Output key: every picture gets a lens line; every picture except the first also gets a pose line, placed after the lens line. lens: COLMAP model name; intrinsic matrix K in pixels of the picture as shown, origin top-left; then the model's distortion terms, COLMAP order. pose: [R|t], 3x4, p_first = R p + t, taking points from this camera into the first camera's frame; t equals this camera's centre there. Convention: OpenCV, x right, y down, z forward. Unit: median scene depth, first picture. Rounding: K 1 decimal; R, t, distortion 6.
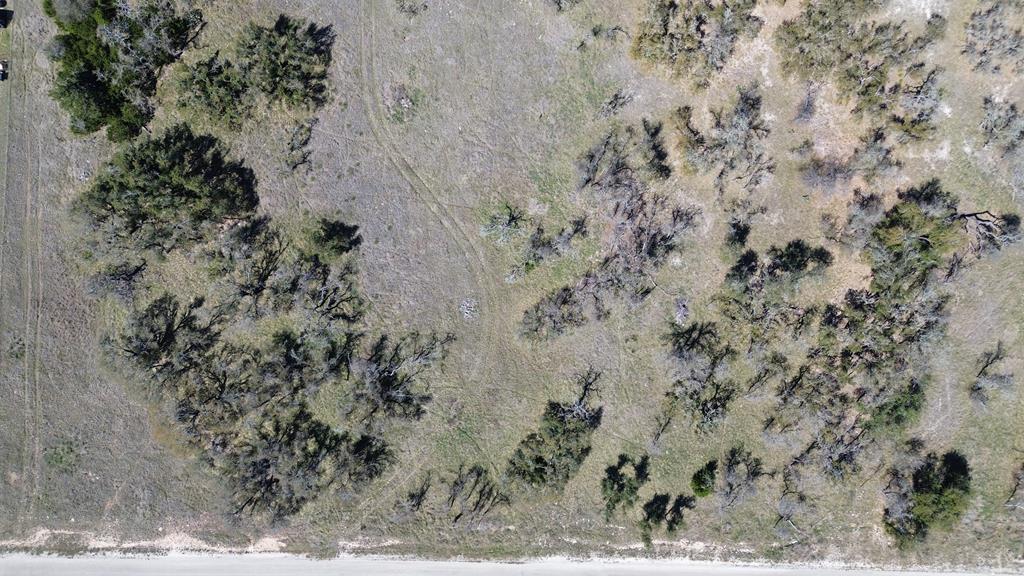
lens RADIAL K [[725.3, 0, 512.0], [0, 725.3, 288.0], [0, 0, 1]] dist [0.085507, -0.077080]
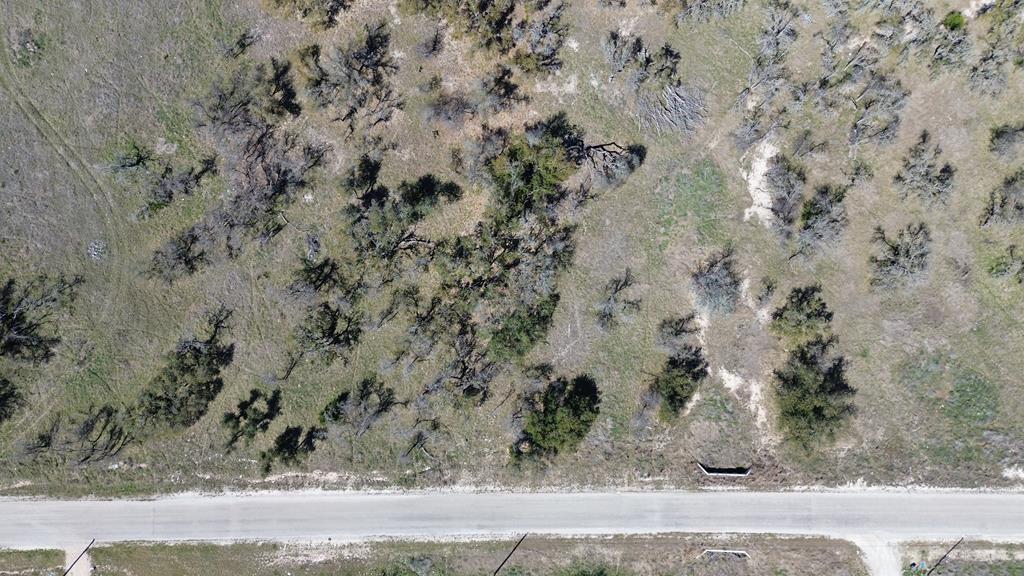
lens RADIAL K [[725.3, 0, 512.0], [0, 725.3, 288.0], [0, 0, 1]] dist [0.085507, -0.077080]
pose [[0.999555, -0.029280, -0.005617, 0.512604], [0.029282, 0.999571, 0.000344, 0.096400], [0.005604, -0.000509, 0.999984, -0.013724]]
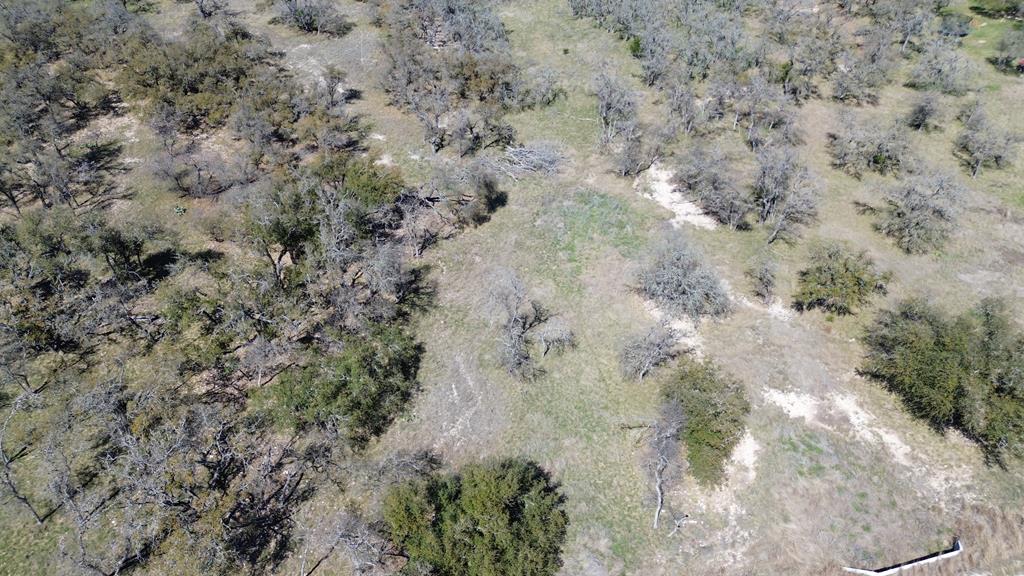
lens RADIAL K [[725.3, 0, 512.0], [0, 725.3, 288.0], [0, 0, 1]] dist [0.085507, -0.077080]
pose [[0.950986, -0.188523, 0.245121, 0.512801], [0.308860, 0.617993, -0.722973, 0.495771], [-0.015186, 0.763245, 0.645930, 0.628180]]
